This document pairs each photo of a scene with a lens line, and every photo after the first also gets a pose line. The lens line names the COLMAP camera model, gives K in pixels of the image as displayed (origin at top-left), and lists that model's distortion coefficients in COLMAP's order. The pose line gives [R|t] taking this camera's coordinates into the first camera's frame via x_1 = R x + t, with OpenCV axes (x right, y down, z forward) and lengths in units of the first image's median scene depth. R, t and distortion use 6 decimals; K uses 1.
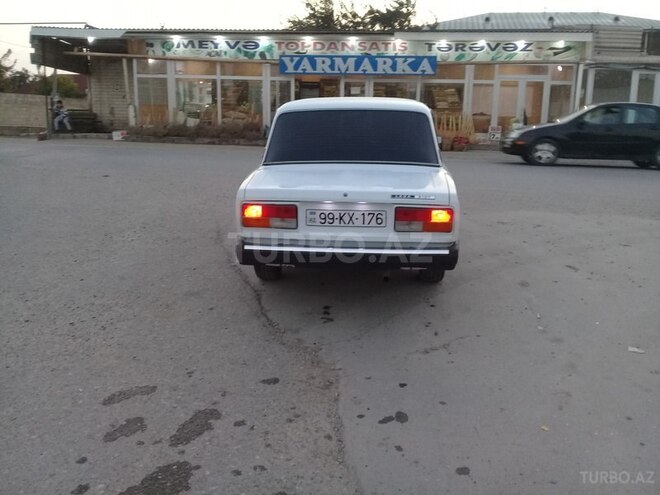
lens RADIAL K [[616.7, 0, 326.6], [0, 616.7, 249.7], [0, 0, 1]] dist [0.013489, 0.000000]
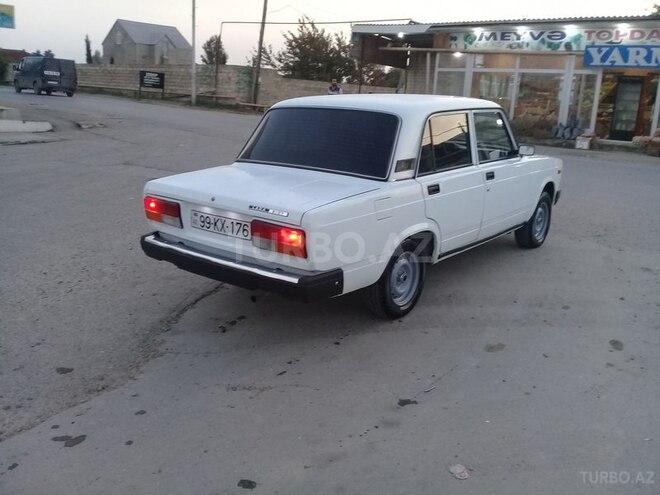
lens RADIAL K [[616.7, 0, 330.6], [0, 616.7, 241.6], [0, 0, 1]] dist [0.013489, 0.000000]
pose [[0.827046, 0.152863, -0.540951, 0.259882], [-0.153838, 0.987127, 0.043746, -0.035461], [0.540675, 0.047039, 0.839915, 0.121986]]
